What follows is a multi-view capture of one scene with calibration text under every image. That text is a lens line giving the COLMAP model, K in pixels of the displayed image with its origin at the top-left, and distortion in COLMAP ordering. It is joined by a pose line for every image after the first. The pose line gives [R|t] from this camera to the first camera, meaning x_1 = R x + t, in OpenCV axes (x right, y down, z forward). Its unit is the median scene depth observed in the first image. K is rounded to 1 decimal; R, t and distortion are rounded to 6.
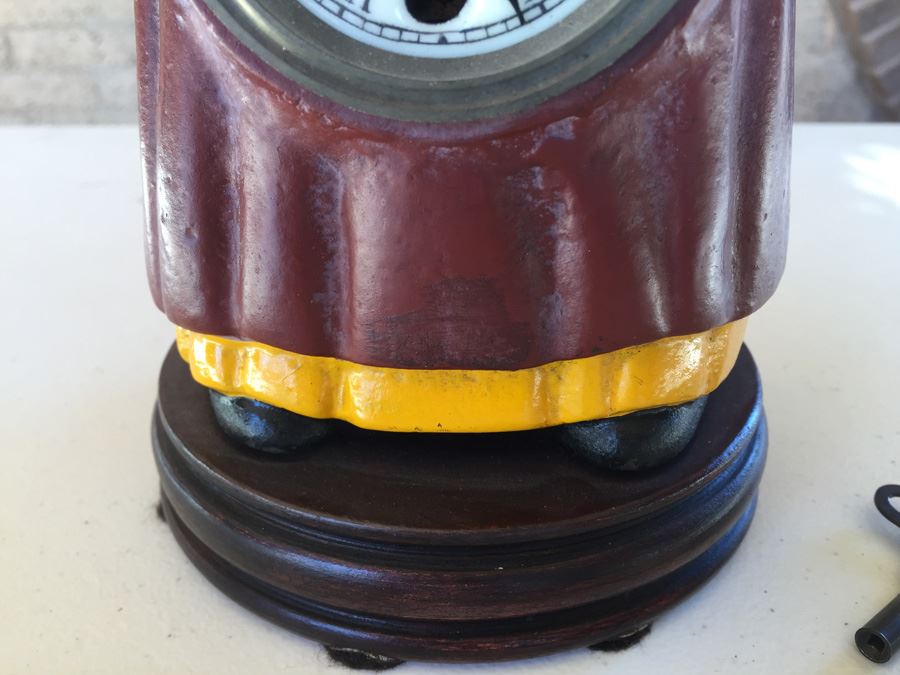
lens RADIAL K [[774.5, 0, 446.7], [0, 774.5, 339.1], [0, 0, 1]] dist [0.073802, -0.136191]
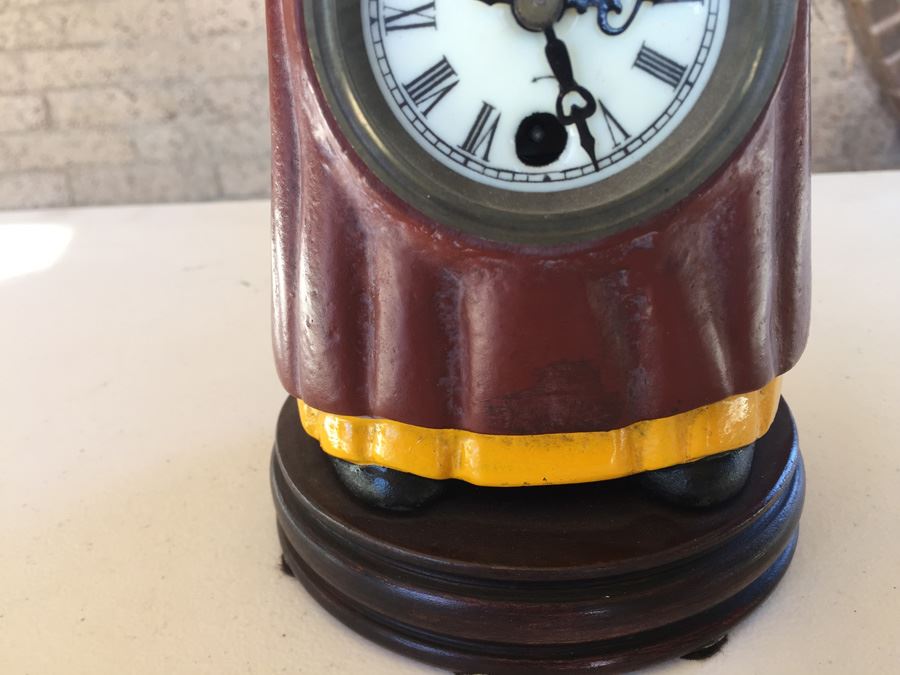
lens RADIAL K [[774.5, 0, 446.7], [0, 774.5, 339.1], [0, 0, 1]] dist [0.073802, -0.136191]
pose [[0.997675, -0.063307, 0.025231, -0.183748], [0.064183, 0.997304, -0.035575, -0.075018], [-0.022910, 0.037111, 0.999048, -0.212533]]
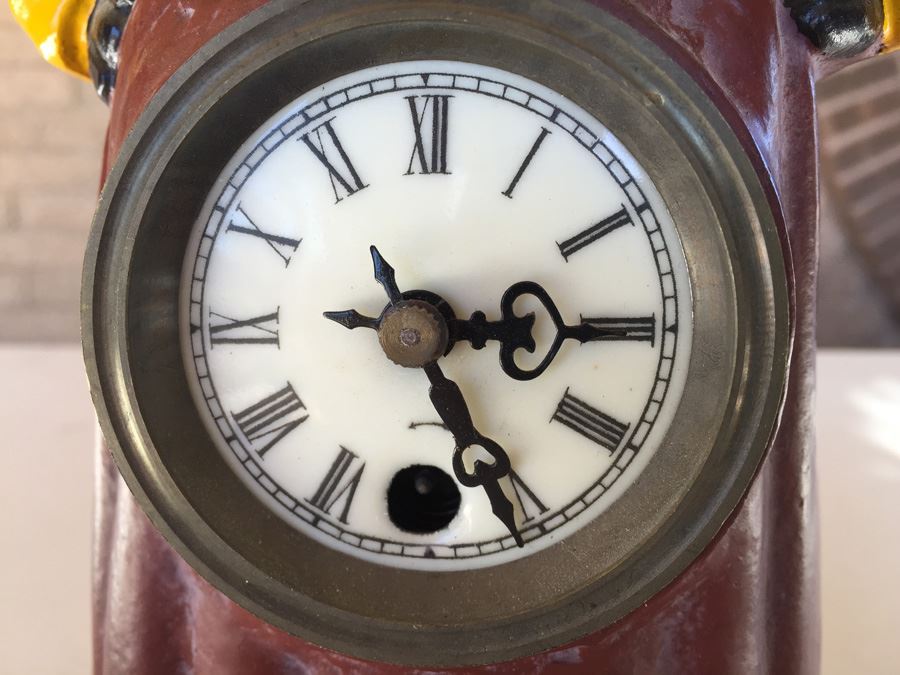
lens RADIAL K [[787.1, 0, 446.4], [0, 787.1, 339.8], [0, 0, 1]] dist [0.037906, -0.006955]
pose [[0.999957, 0.008773, 0.002963, 0.007639], [-0.008097, 0.983671, -0.179793, -0.391635], [-0.004492, 0.179761, 0.983700, 0.065634]]
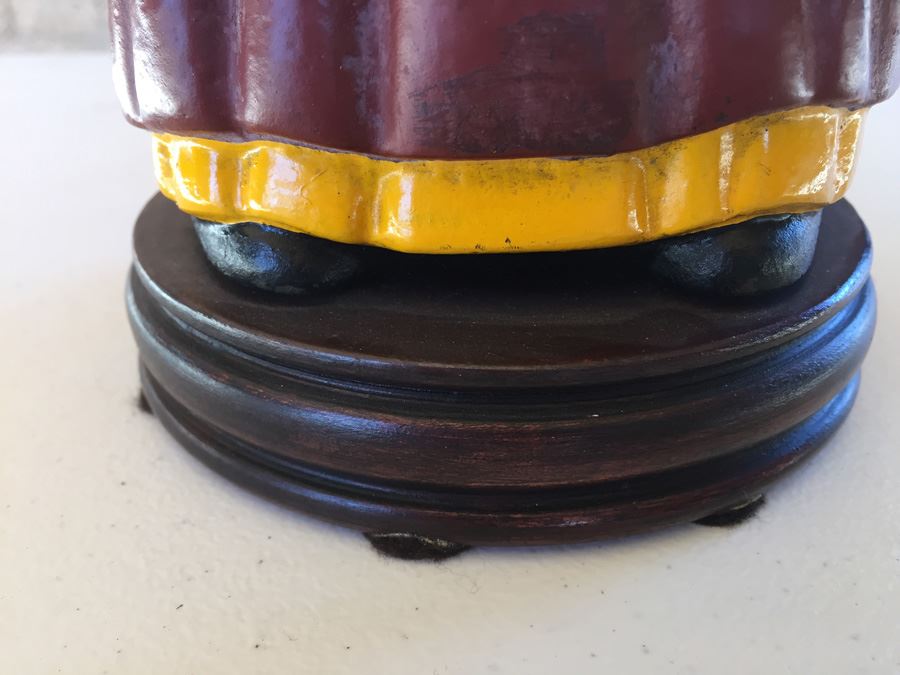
lens RADIAL K [[774.5, 0, 446.7], [0, 774.5, 339.1], [0, 0, 1]] dist [0.073802, -0.136191]
pose [[0.998520, -0.031684, 0.044202, -0.111784], [0.030707, 0.999273, 0.022596, 0.197278], [-0.044886, -0.021205, 0.998767, 0.234489]]
